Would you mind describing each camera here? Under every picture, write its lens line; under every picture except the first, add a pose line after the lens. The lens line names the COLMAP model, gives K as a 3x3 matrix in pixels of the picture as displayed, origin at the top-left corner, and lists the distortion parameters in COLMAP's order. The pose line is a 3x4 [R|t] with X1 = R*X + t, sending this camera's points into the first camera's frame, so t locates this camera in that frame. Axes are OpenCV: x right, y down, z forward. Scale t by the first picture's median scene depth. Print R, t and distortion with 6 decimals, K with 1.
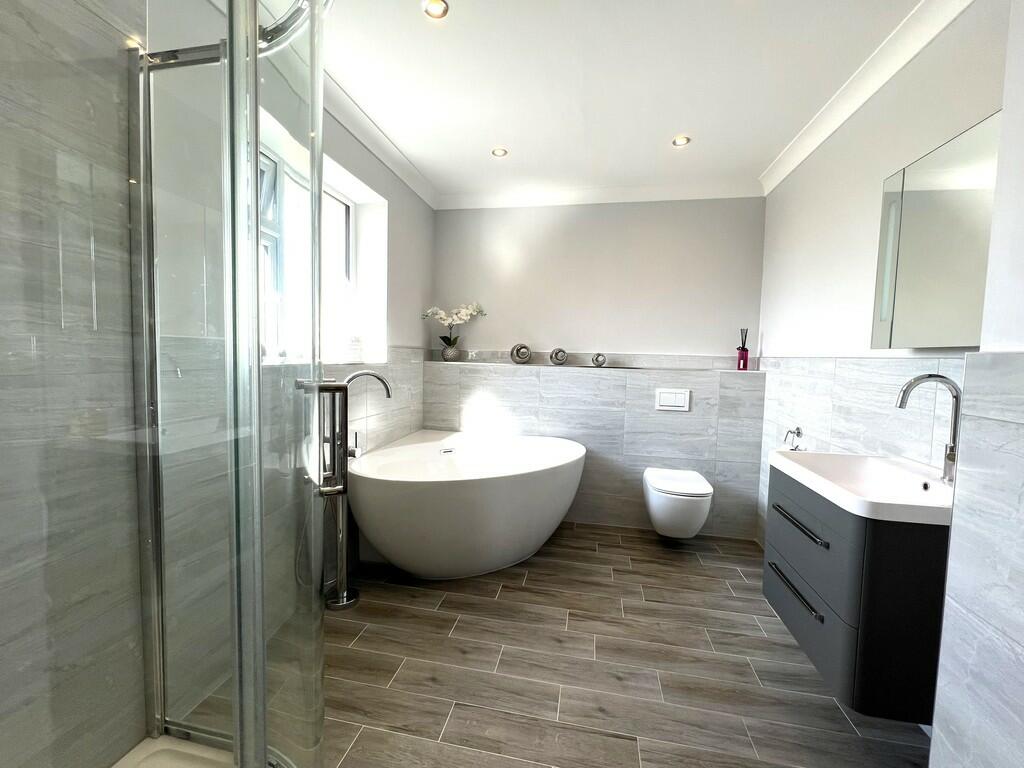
lens RADIAL K [[440.6, 0, 506.2], [0, 440.6, 382.0], [0, 0, 1]] dist [-0.000117, 0.000011]
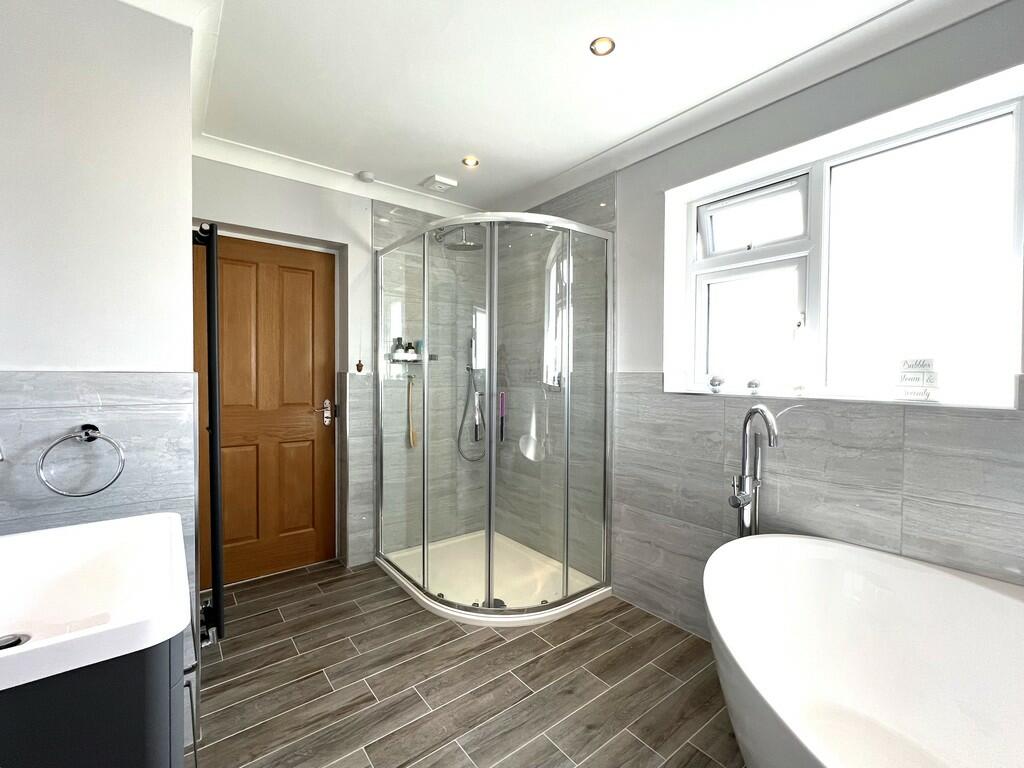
lens RADIAL K [[440.6, 0, 508.1], [0, 440.6, 381.9], [0, 0, 1]] dist [-0.000117, 0.000011]
pose [[-0.653915, -0.012241, -0.756469, 0.815380], [-0.067968, 0.996777, 0.042624, -0.102028], [0.753508, 0.079289, -0.652640, 1.693514]]
